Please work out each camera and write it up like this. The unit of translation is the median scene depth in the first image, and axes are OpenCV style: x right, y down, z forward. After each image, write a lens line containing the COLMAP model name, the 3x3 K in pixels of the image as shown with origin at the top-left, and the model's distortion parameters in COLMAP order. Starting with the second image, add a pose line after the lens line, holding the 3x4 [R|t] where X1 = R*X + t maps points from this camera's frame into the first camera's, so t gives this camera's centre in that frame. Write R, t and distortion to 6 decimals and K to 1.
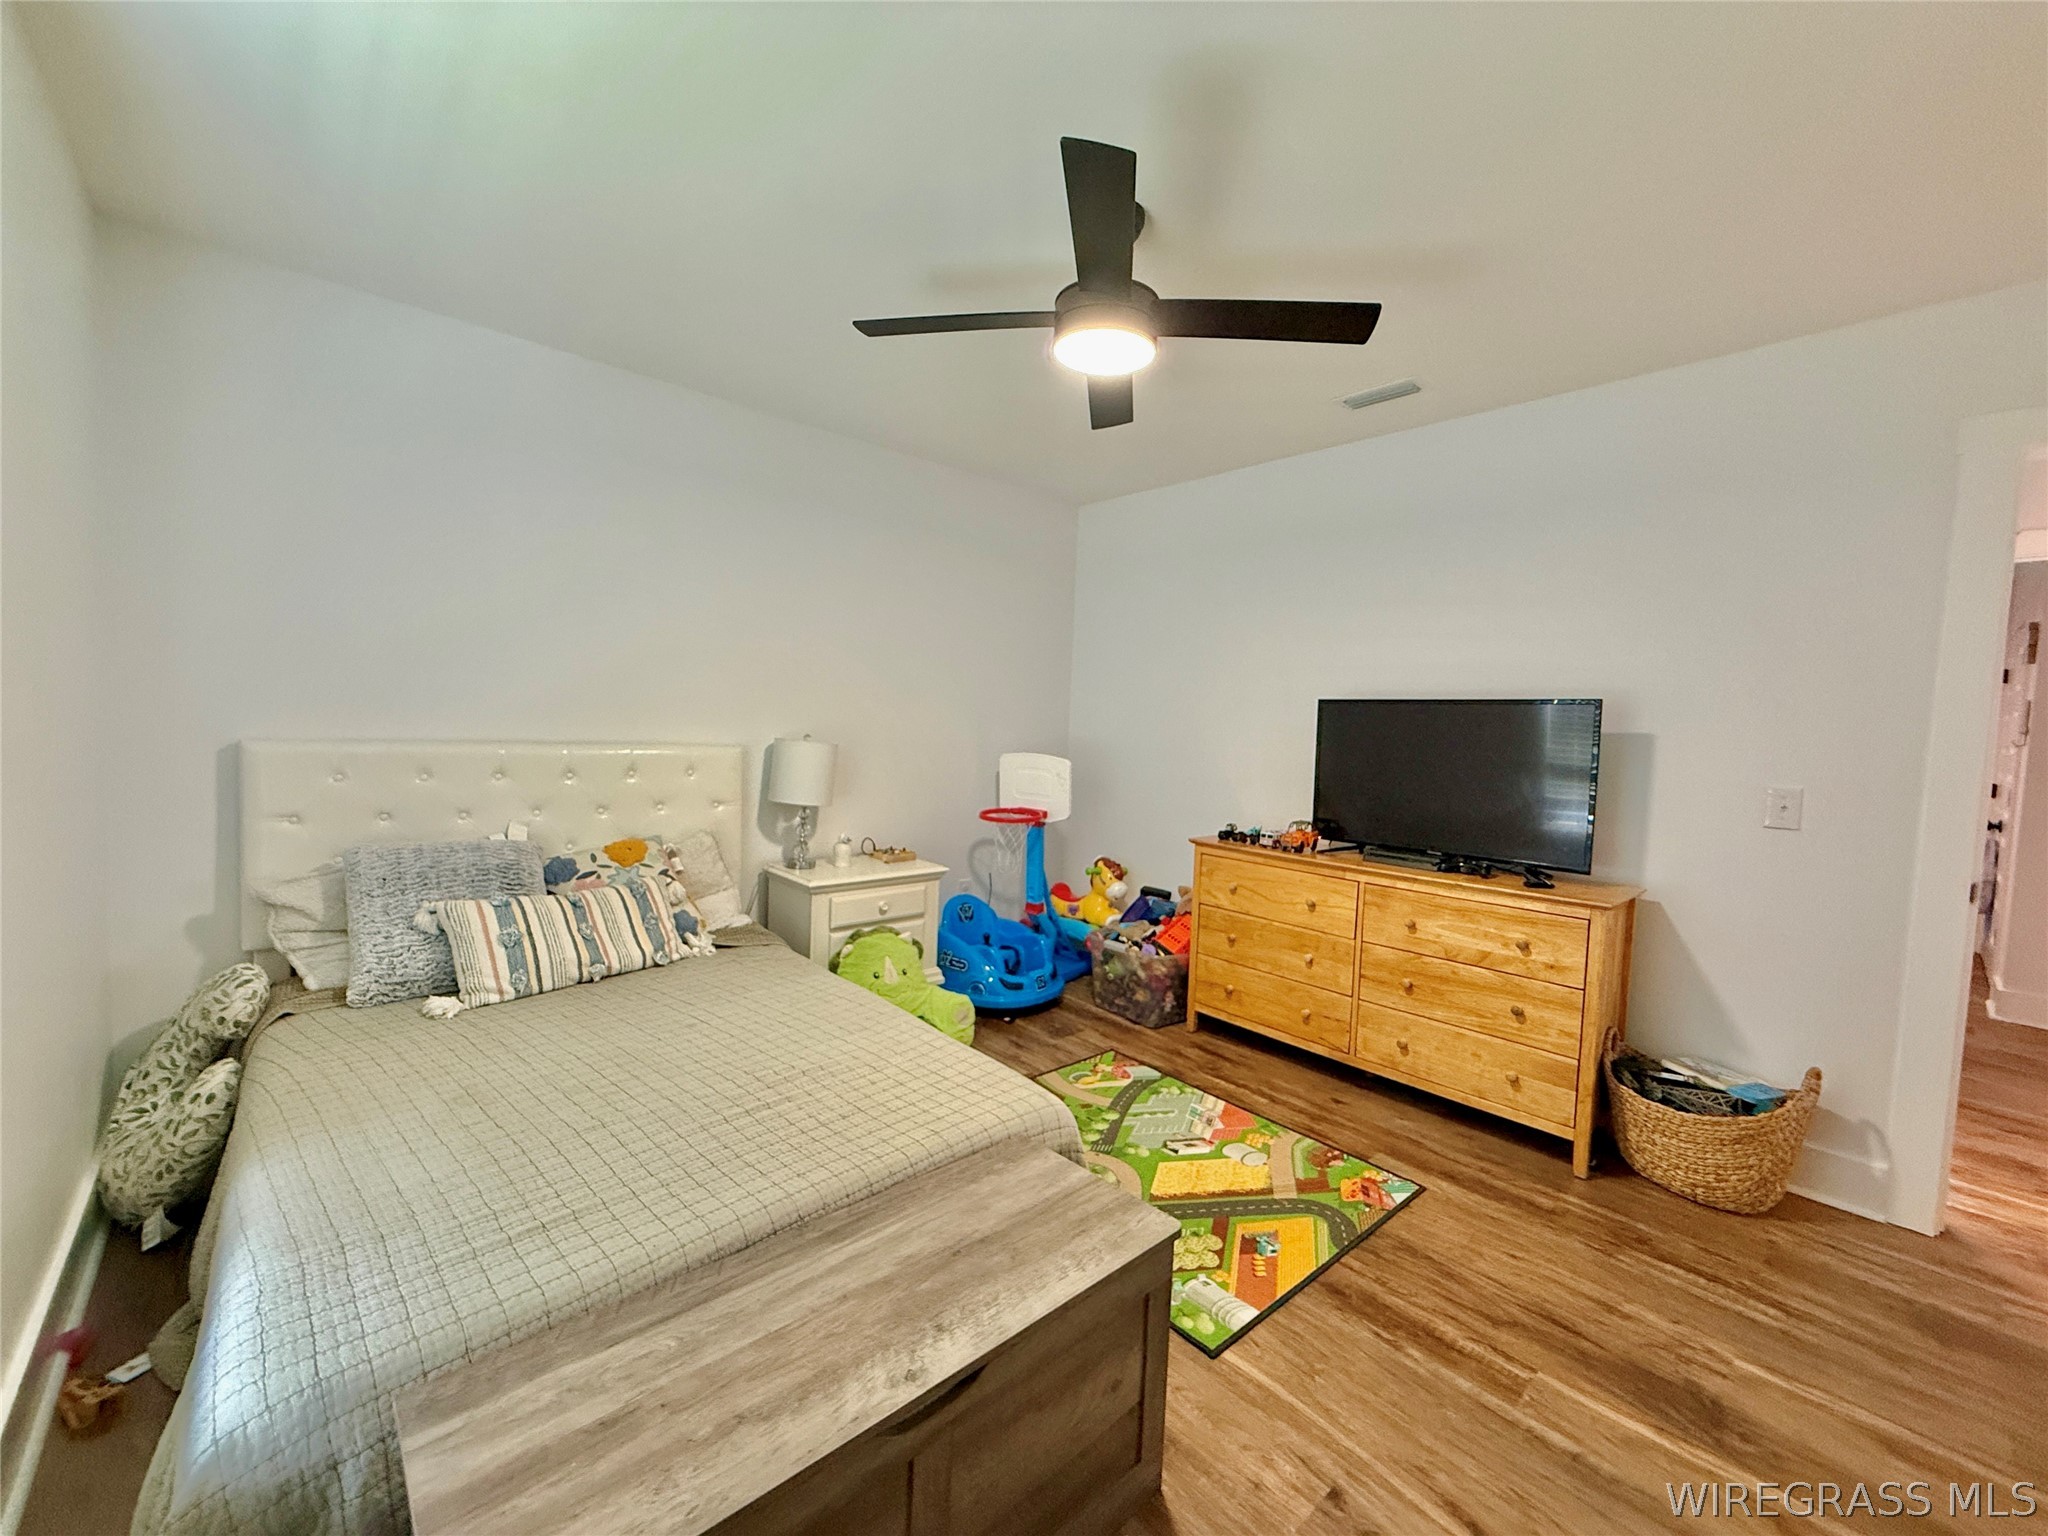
lens RADIAL K [[814.6, 0, 1019.5], [0, 814.6, 767.9], [0, 0, 1]] dist [0.000790, 0.000120]
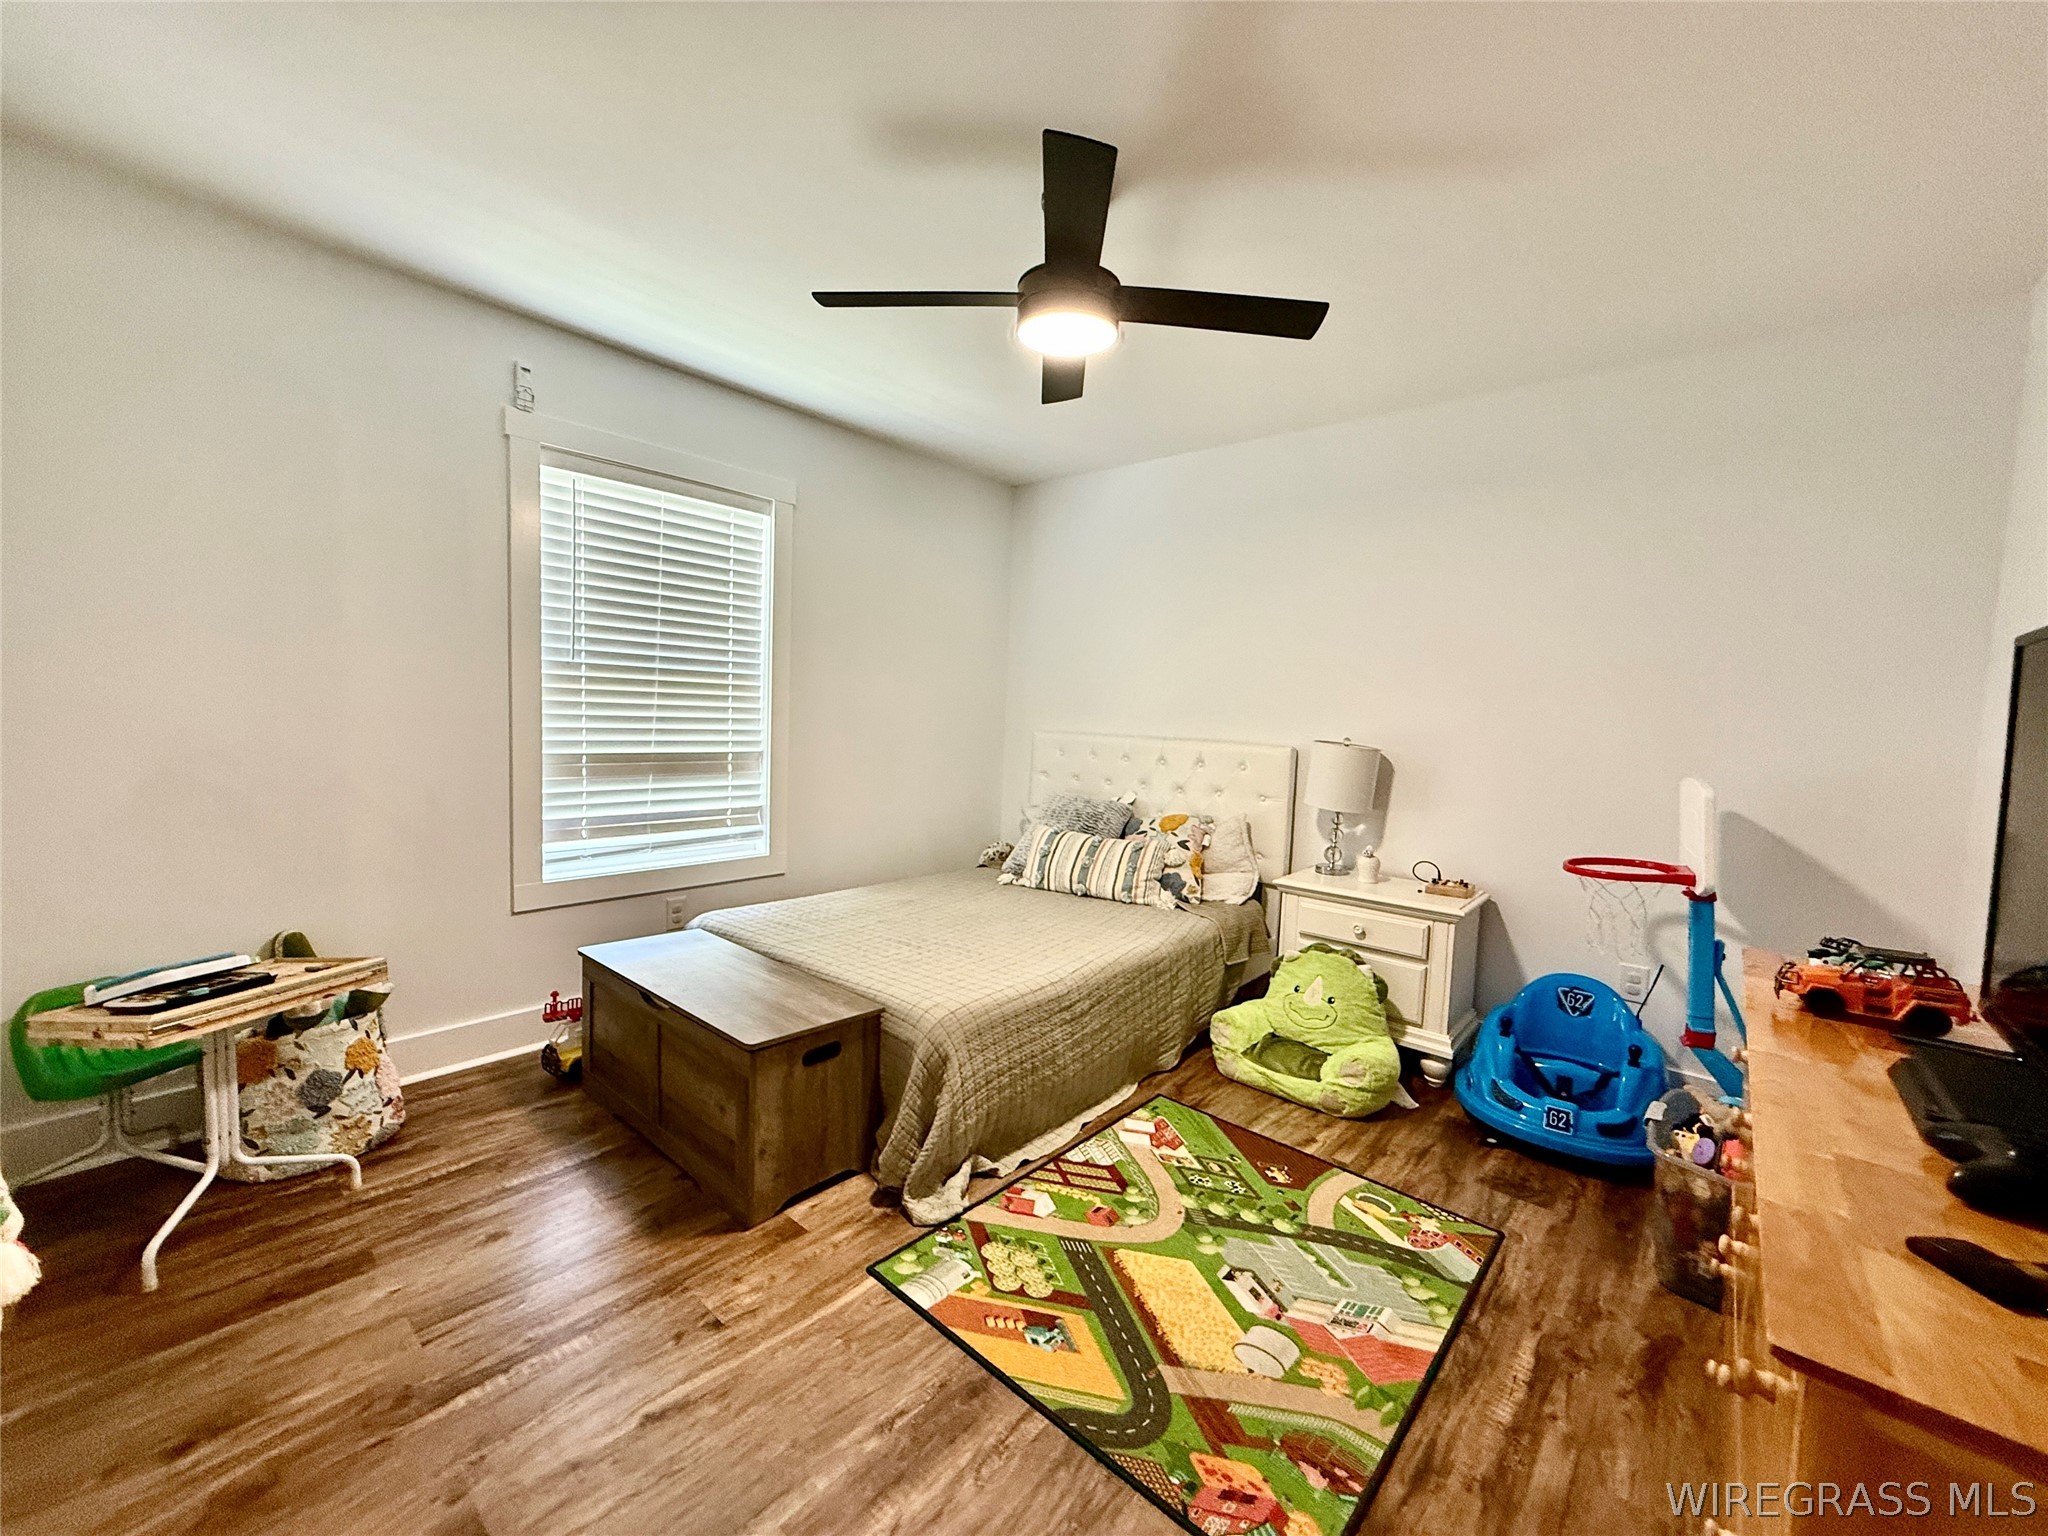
lens RADIAL K [[814.6, 0, 1019.5], [0, 814.6, 767.9], [0, 0, 1]] dist [0.000790, 0.000120]
pose [[0.118654, 0.035268, -0.992309, 0.892354], [-0.088886, 0.995734, 0.024761, 0.007045], [0.988949, 0.085264, 0.121283, 0.685083]]
